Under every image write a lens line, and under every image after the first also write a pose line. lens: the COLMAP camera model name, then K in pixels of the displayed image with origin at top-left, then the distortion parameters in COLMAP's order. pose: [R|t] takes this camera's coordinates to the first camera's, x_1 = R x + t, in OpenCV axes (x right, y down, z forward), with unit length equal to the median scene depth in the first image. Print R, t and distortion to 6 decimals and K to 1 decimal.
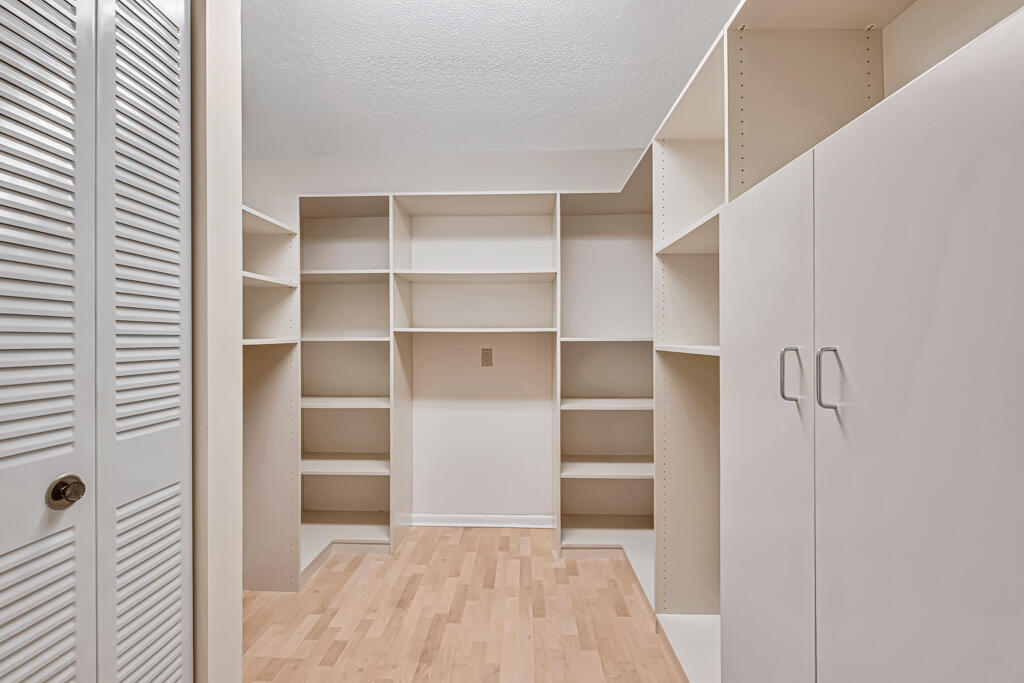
lens RADIAL K [[423.4, 0, 518.1], [0, 423.4, 341.0], [0, 0, 1]] dist [-0.015175, -0.001490]
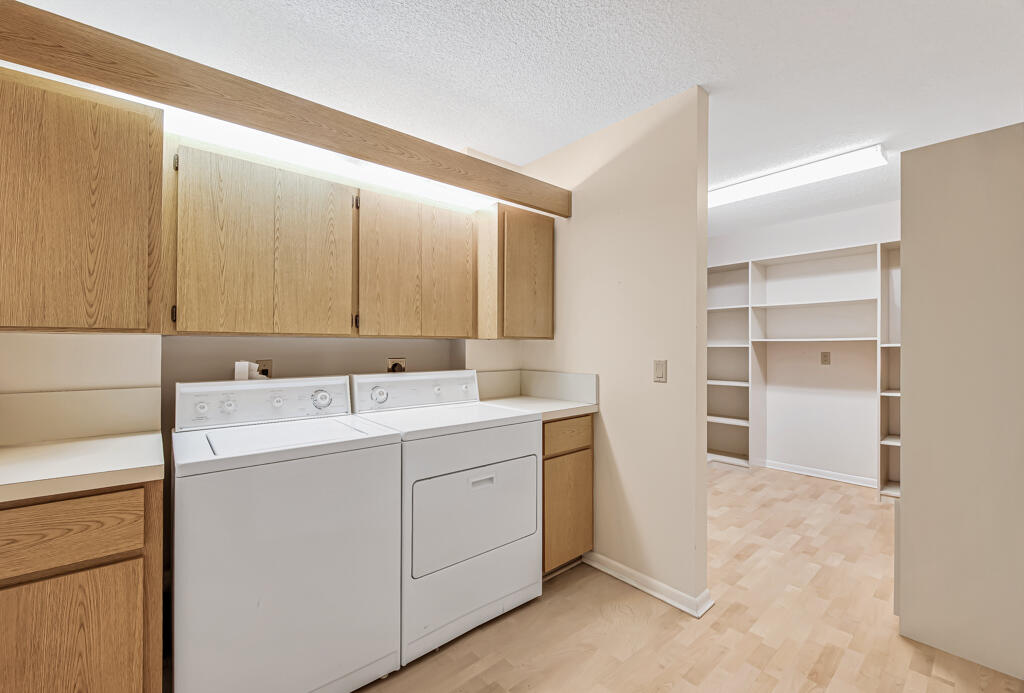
lens RADIAL K [[420.3, 0, 520.8], [0, 420.3, 346.9], [0, 0, 1]] dist [-0.001943, -0.000283]
pose [[0.681719, 0.000102, -0.731614, 0.303918], [-0.003772, 0.999987, -0.003376, 0.009431], [0.731604, 0.005061, 0.681711, -0.818943]]
